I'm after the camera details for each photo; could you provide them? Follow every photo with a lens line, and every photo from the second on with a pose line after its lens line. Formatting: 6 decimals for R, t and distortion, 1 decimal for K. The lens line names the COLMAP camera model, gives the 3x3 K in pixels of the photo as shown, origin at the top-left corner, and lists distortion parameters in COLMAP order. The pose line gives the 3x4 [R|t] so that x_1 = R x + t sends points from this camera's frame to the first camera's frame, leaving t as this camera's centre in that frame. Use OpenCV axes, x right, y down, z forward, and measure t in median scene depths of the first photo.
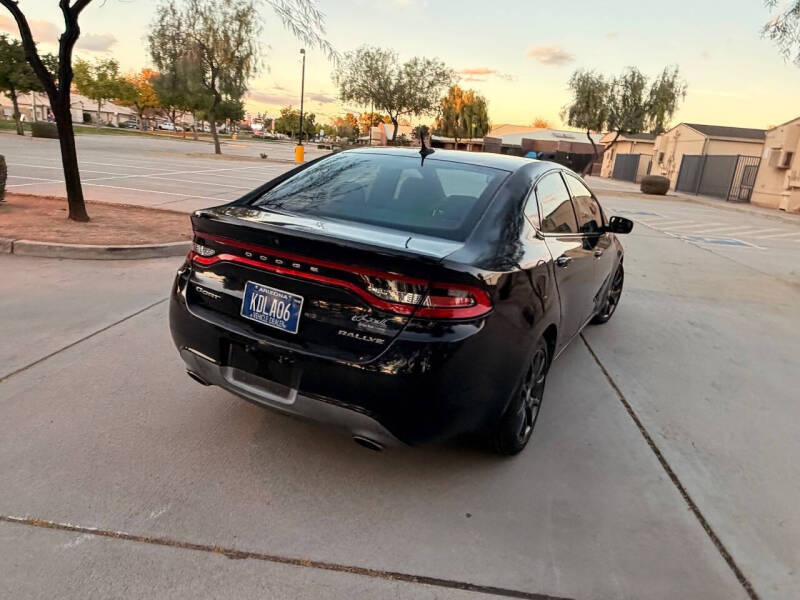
lens RADIAL K [[540.6, 0, 395.7], [0, 540.6, 299.2], [0, 0, 1]] dist [-0.000874, 0.000213]
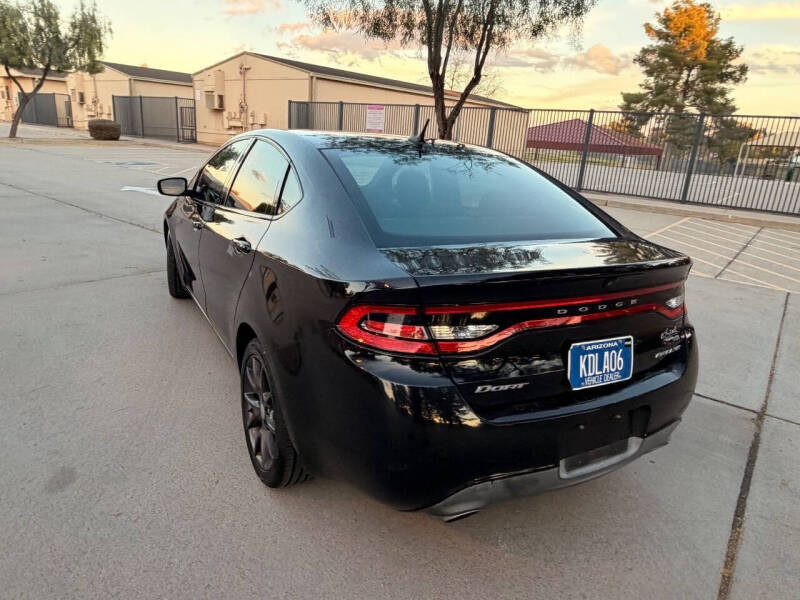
lens RADIAL K [[540.6, 0, 395.7], [0, 540.6, 299.2], [0, 0, 1]] dist [-0.000874, 0.000213]
pose [[0.525358, -0.297361, 0.797230, -0.098865], [0.210256, 0.953258, 0.217004, -0.031062], [-0.824495, 0.053617, 0.563324, 0.077126]]
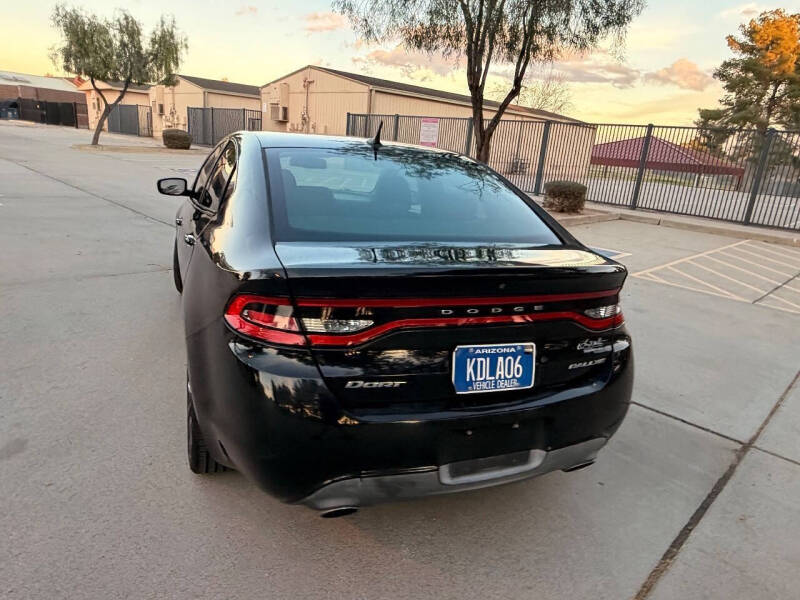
lens RADIAL K [[540.3, 0, 395.7], [0, 540.3, 307.6], [0, 0, 1]] dist [-0.000578, 0.000031]
pose [[0.627168, -0.260253, 0.734117, -0.085423], [0.184360, 0.965344, 0.184724, -0.023660], [-0.756751, 0.019489, 0.653413, 0.057762]]
